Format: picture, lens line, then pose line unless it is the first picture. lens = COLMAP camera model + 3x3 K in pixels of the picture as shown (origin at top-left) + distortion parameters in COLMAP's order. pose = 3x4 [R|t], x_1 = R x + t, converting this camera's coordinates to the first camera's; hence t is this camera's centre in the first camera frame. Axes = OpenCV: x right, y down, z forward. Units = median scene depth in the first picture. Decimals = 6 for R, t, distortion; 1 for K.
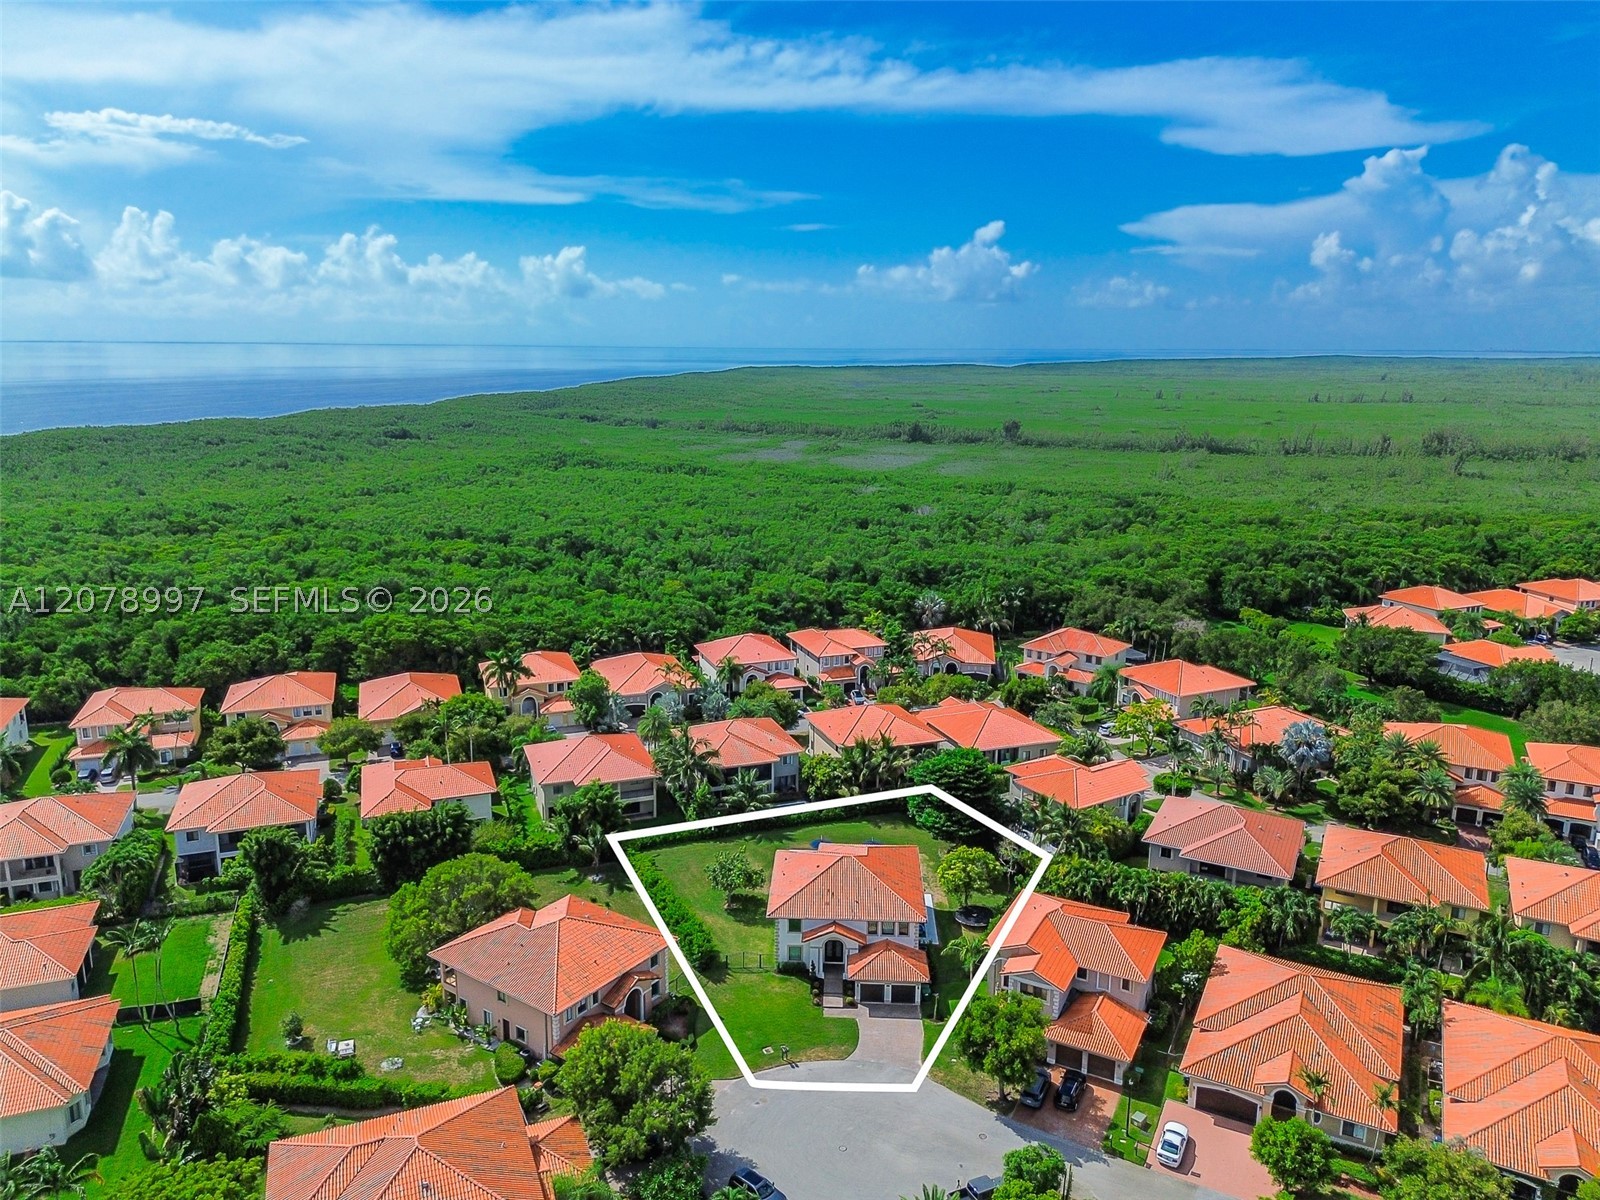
lens RADIAL K [[1137.7, 0, 792.3], [0, 1137.7, 598.3], [0, 0, 1]] dist [0.079486, -0.122349]
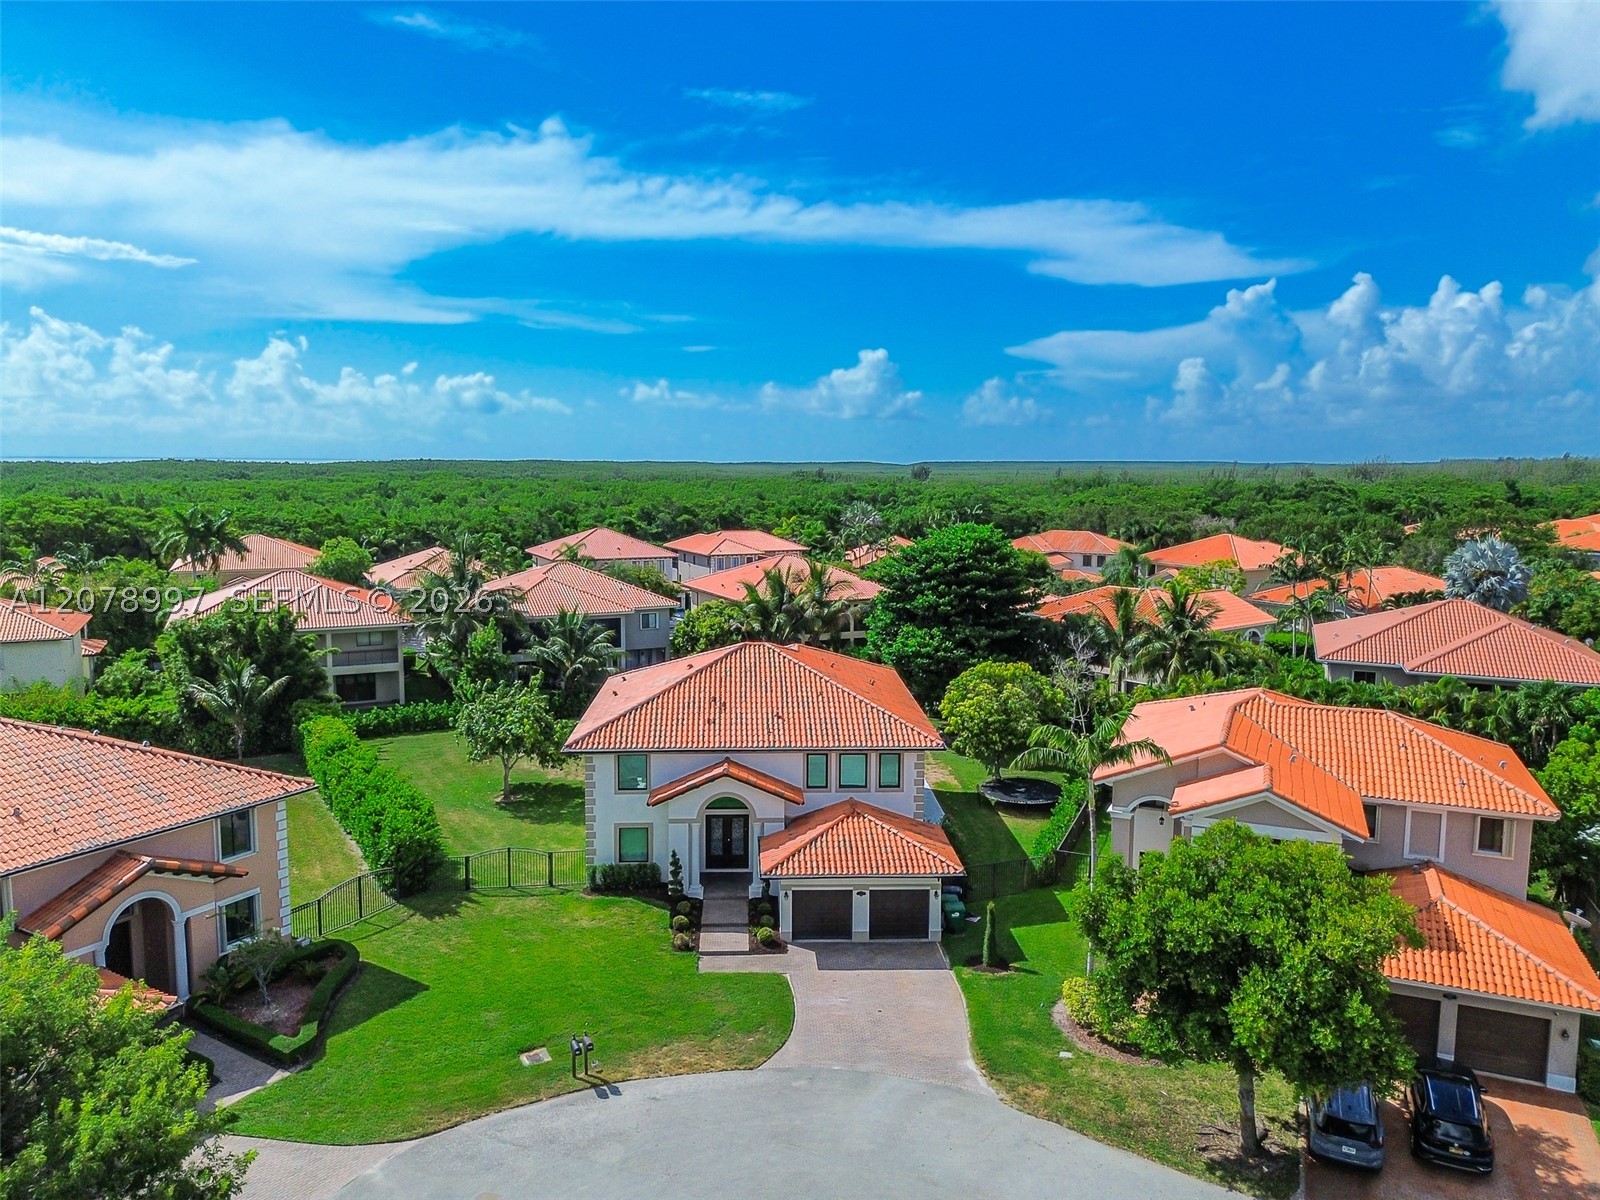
lens RADIAL K [[1141.5, 0, 791.9], [0, 1141.5, 602.1], [0, 0, 1]] dist [0.066475, -0.065434]
pose [[0.996172, -0.012102, 0.086570, 0.025132], [0.020092, 0.995554, -0.092025, 0.263995], [-0.085072, 0.093412, 0.991986, 0.576361]]
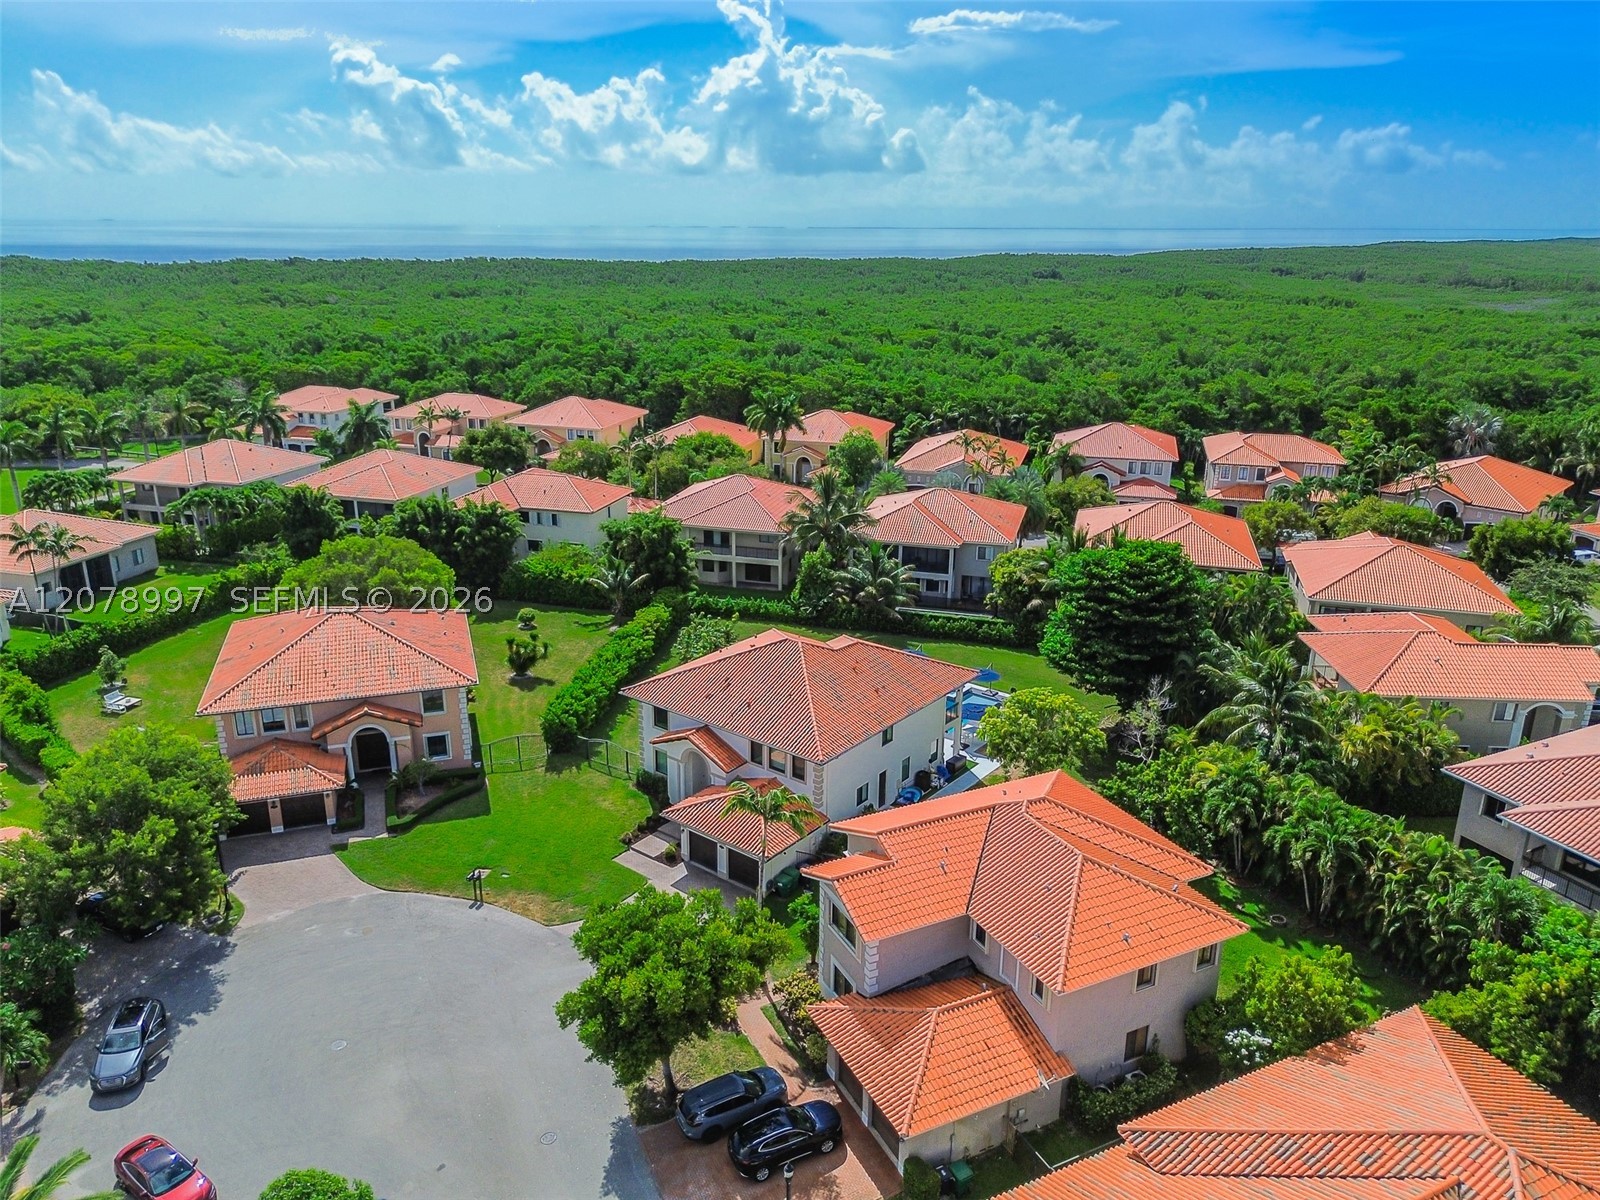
lens RADIAL K [[1131.8, 0, 792.8], [0, 1131.8, 604.5], [0, 0, 1]] dist [0.071832, -0.069515]
pose [[0.812195, 0.184139, -0.553563, 0.388940], [-0.127923, 0.982000, 0.138965, 0.131881], [0.569188, -0.042053, 0.821131, 0.542102]]
